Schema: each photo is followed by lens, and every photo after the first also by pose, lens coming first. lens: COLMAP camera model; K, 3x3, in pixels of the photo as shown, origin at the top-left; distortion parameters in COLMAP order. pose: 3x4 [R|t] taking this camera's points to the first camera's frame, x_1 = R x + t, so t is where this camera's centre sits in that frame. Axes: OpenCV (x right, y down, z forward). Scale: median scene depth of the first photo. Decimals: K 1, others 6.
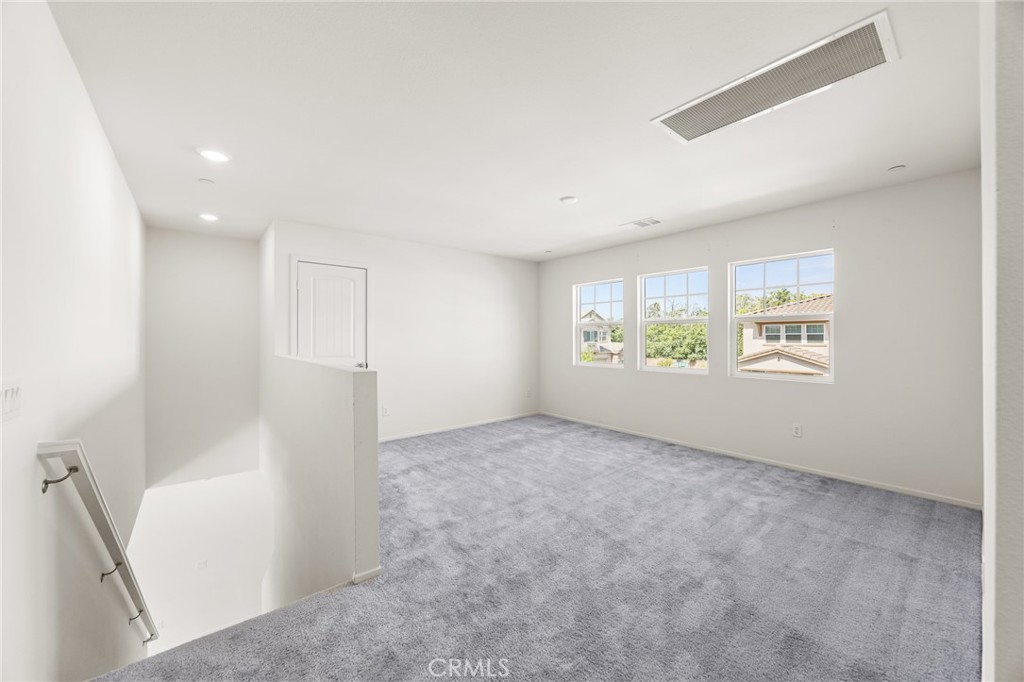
lens RADIAL K [[387.9, 0, 516.0], [0, 387.9, 339.0], [0, 0, 1]] dist [-0.001452, -0.000263]
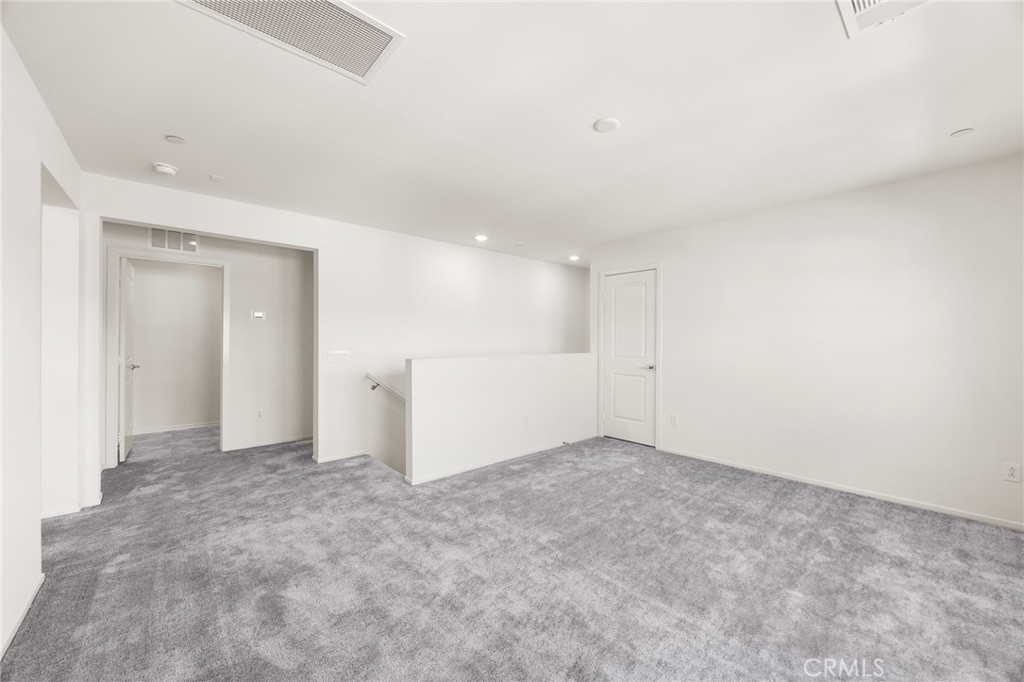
lens RADIAL K [[387.9, 0, 516.0], [0, 387.9, 339.0], [0, 0, 1]] dist [-0.001452, -0.000263]
pose [[0.038075, -0.004036, -0.999267, 0.570313], [-0.007593, 0.999962, -0.004328, 0.002851], [0.999246, 0.007753, 0.038043, 0.615767]]
